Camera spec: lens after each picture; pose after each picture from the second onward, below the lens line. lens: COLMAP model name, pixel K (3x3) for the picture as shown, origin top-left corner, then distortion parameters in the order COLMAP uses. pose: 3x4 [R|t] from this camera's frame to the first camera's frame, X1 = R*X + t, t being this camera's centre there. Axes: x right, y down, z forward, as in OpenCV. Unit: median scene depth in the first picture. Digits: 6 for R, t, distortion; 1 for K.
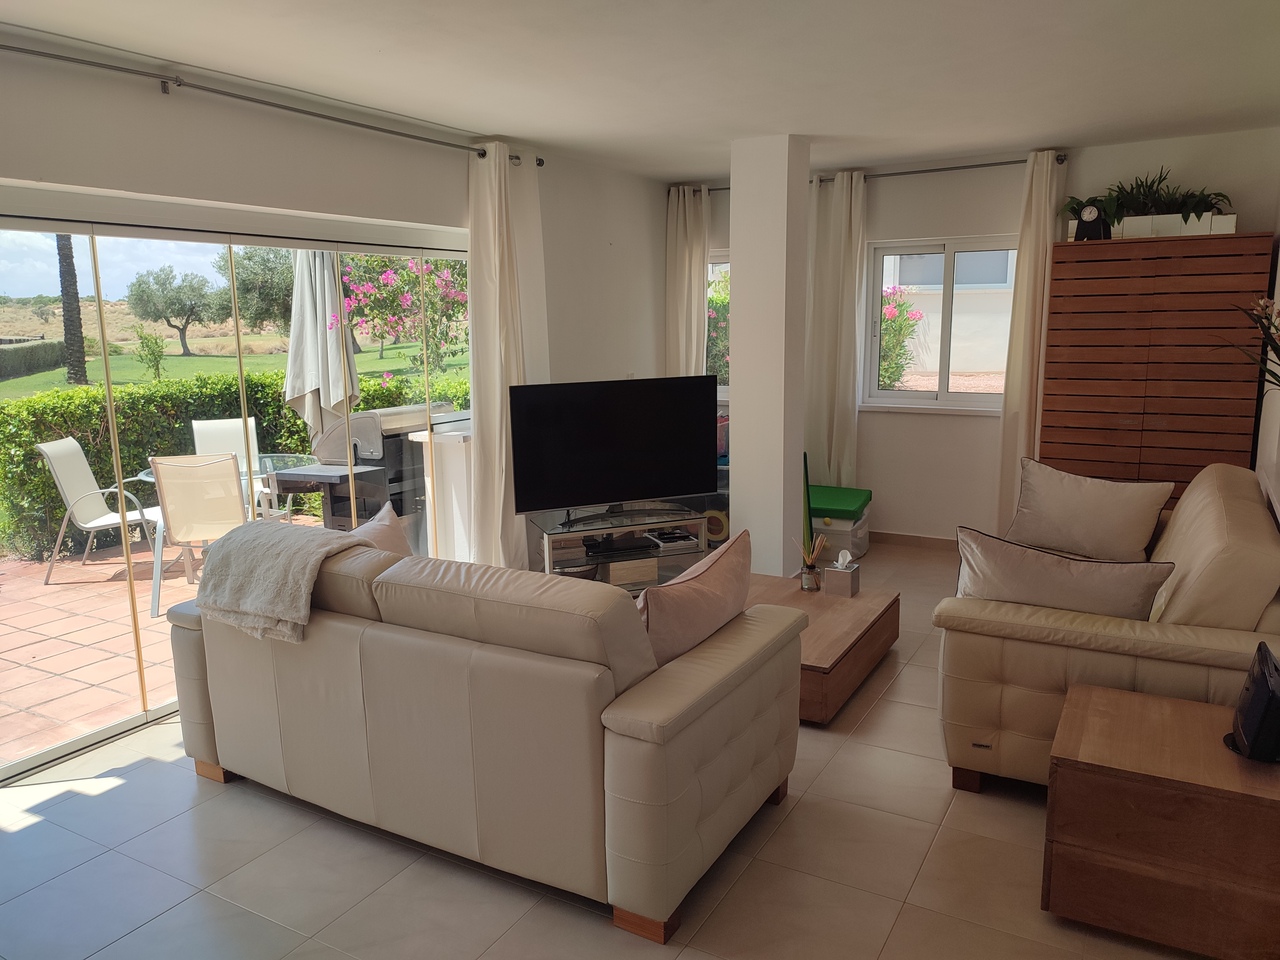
lens RADIAL K [[933.2, 0, 642.0], [0, 933.2, 477.7], [0, 0, 1]] dist [0.028738, -0.025695]
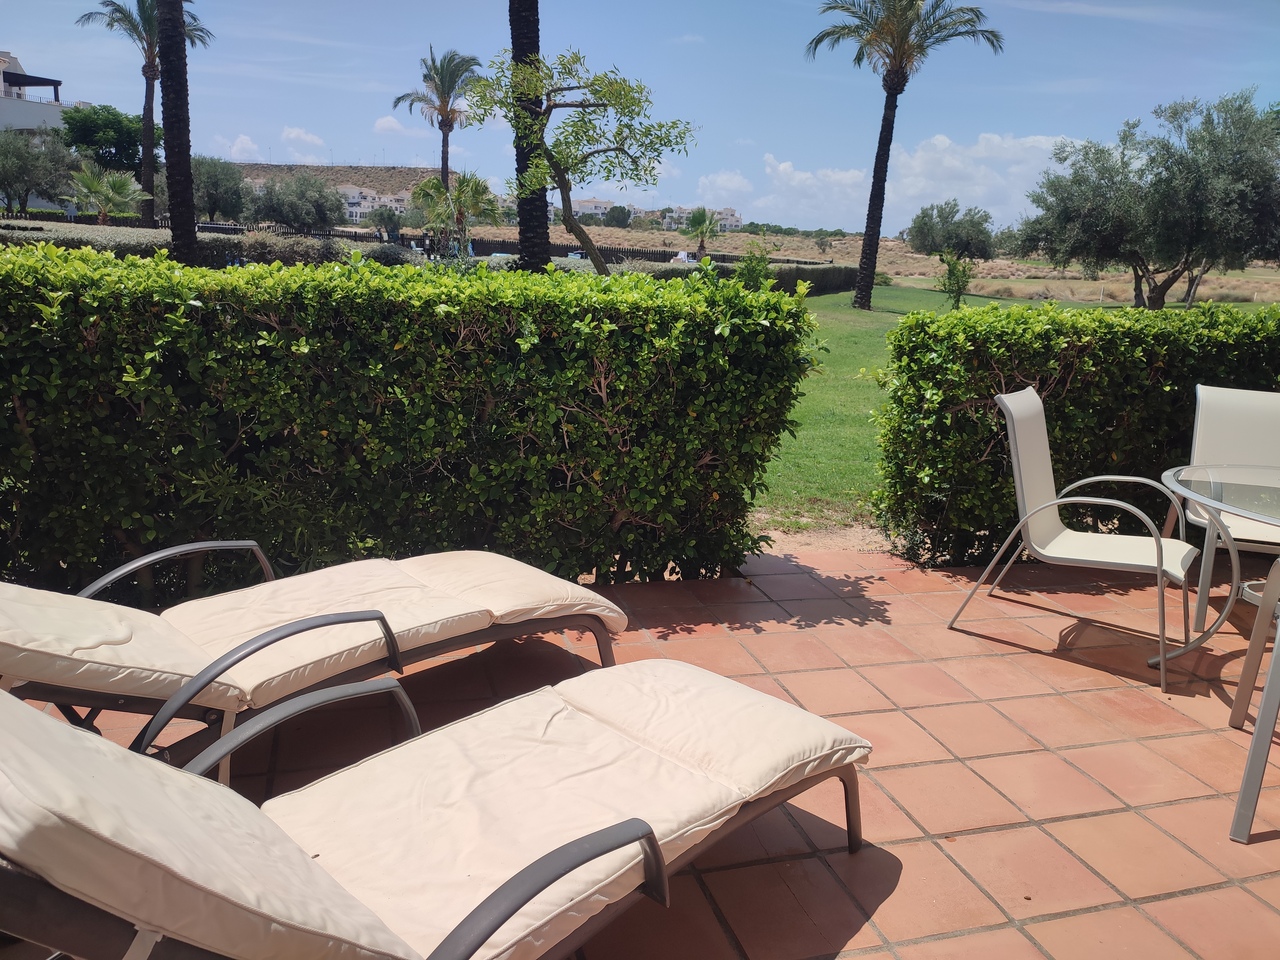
lens RADIAL K [[933.2, 0, 635.8], [0, 933.2, 482.1], [0, 0, 1]] dist [0.028738, -0.025695]
pose [[0.731516, 0.226870, -0.642974, -0.394992], [-0.188172, 0.973570, 0.129434, -0.014630], [0.655344, 0.026307, 0.754872, 0.395282]]
